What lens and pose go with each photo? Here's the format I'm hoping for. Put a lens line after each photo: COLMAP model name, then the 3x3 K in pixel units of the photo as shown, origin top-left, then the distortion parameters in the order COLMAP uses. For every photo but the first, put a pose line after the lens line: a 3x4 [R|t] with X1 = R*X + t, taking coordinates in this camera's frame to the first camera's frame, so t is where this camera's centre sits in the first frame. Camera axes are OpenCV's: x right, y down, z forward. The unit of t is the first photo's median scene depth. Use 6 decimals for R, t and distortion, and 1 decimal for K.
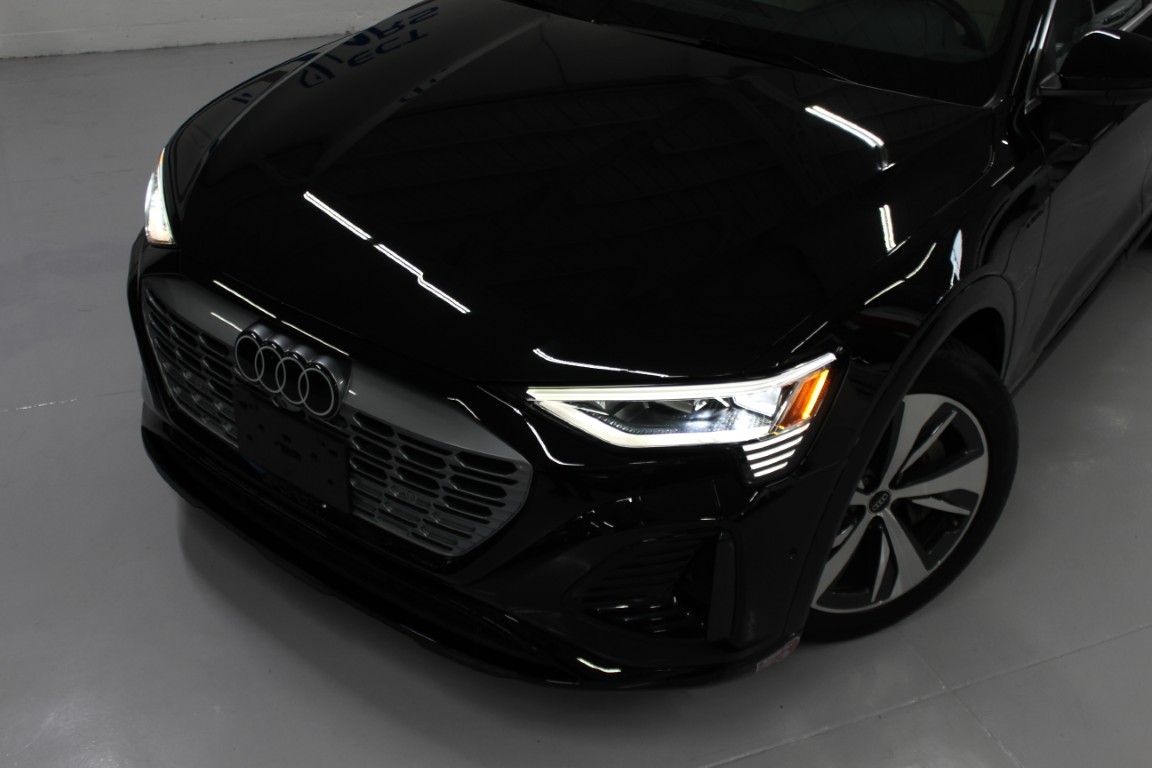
lens RADIAL K [[1219.8, 0, 576.0], [0, 1219.8, 384.0], [0, 0, 1]] dist [-0.127363, 0.174074]
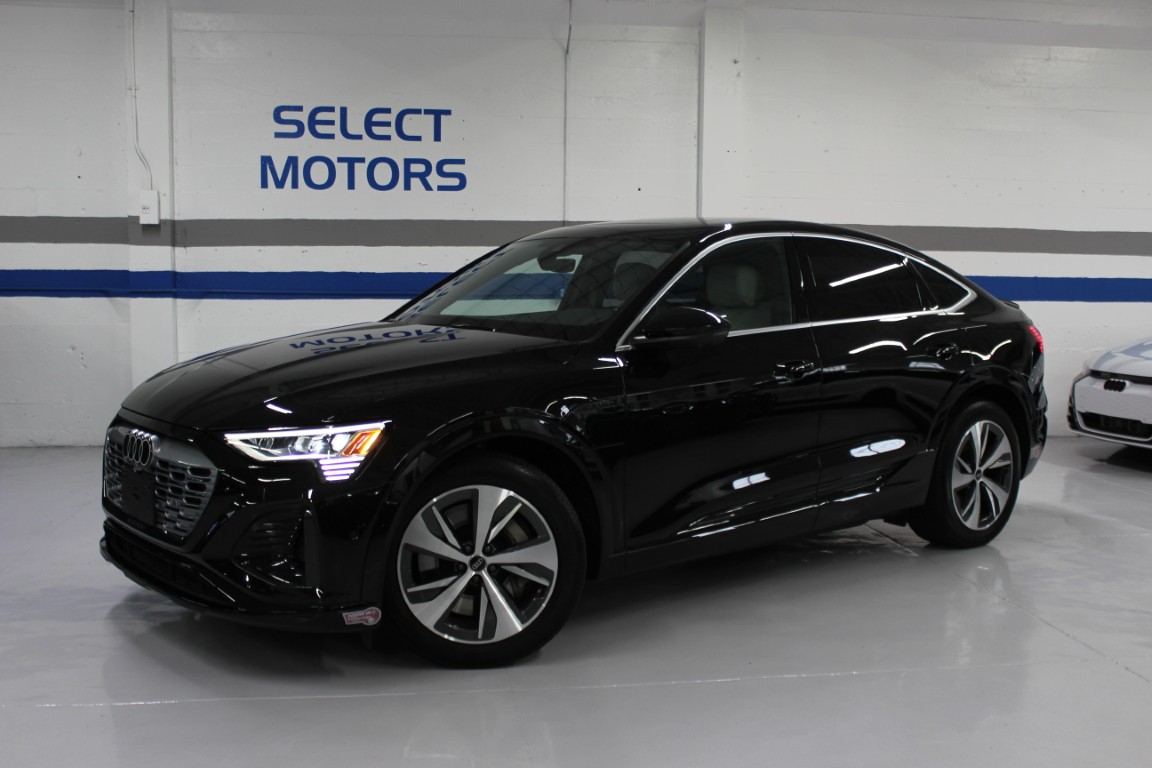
lens RADIAL K [[1219.8, 0, 576.0], [0, 1219.8, 384.0], [0, 0, 1]] dist [-0.127363, 0.174074]
pose [[0.968794, -0.009443, -0.247689, 0.774187], [-0.099528, 0.900359, -0.423613, 0.547771], [0.227009, 0.435046, 0.871322, -0.452341]]
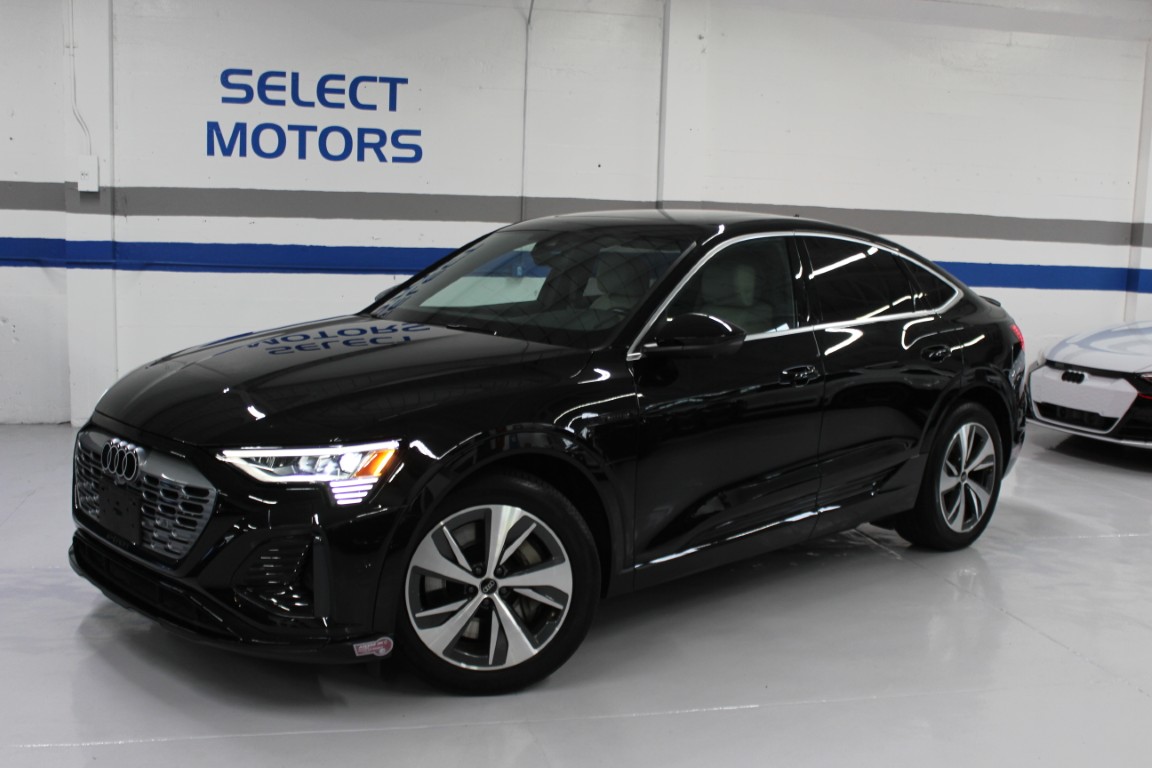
lens RADIAL K [[1219.8, 0, 576.0], [0, 1219.8, 384.0], [0, 0, 1]] dist [-0.127363, 0.174074]
pose [[0.984648, 0.012913, -0.174073, 0.620067], [-0.082192, 0.914084, -0.397109, 0.459772], [0.153990, 0.405320, 0.901112, -0.441295]]
